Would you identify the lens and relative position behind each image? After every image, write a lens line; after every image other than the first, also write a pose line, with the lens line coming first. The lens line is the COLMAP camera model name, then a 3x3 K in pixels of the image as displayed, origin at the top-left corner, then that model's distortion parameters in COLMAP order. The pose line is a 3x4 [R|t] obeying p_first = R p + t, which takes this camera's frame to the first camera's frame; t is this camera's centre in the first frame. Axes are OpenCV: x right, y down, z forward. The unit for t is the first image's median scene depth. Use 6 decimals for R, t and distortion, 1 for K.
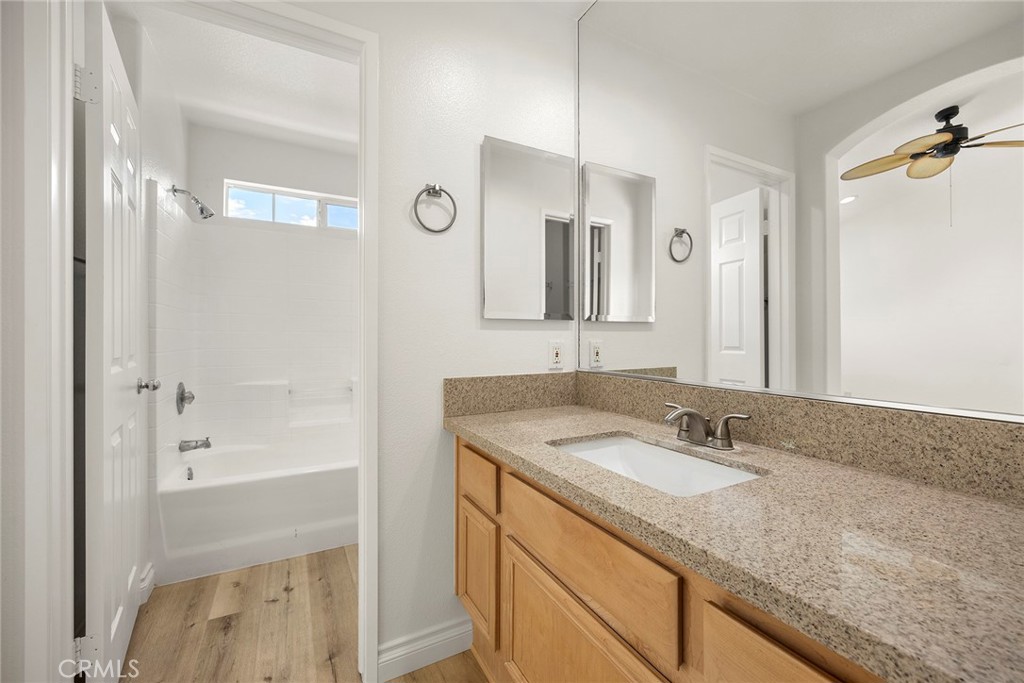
lens RADIAL K [[388.4, 0, 512.0], [0, 388.4, 341.5], [0, 0, 1]] dist [0.000207, 0.000080]
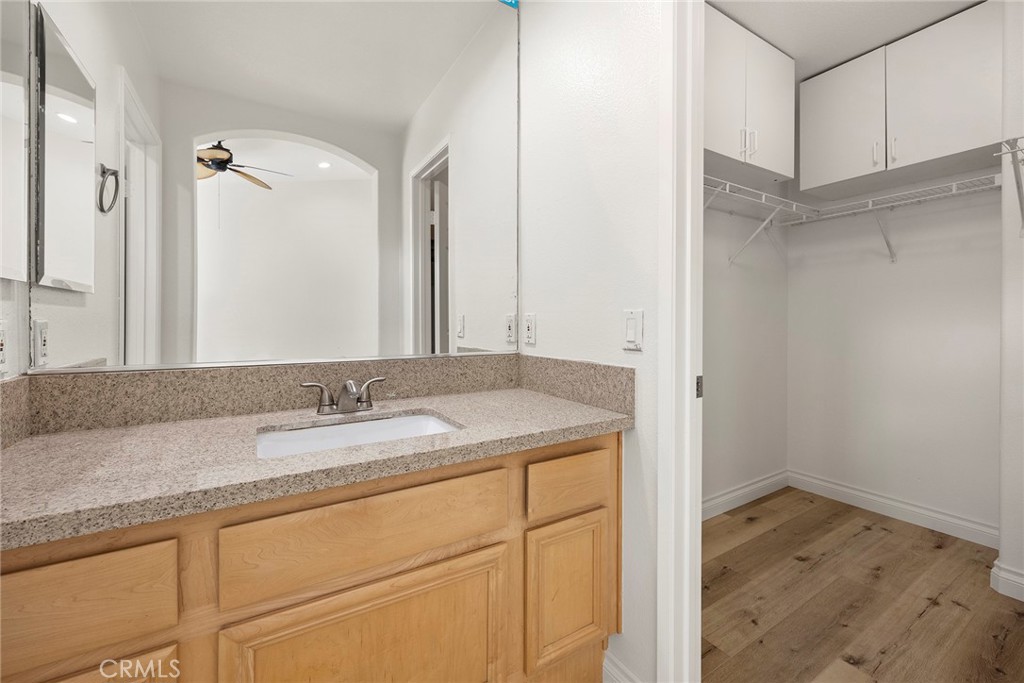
lens RADIAL K [[382.4, 0, 513.8], [0, 382.4, 320.9], [0, 0, 1]] dist [-0.000913, -0.000115]
pose [[0.011367, -0.000435, 0.999935, -0.655078], [0.004310, 0.999991, 0.000386, 0.003751], [-0.999926, 0.004305, 0.011369, 0.546156]]
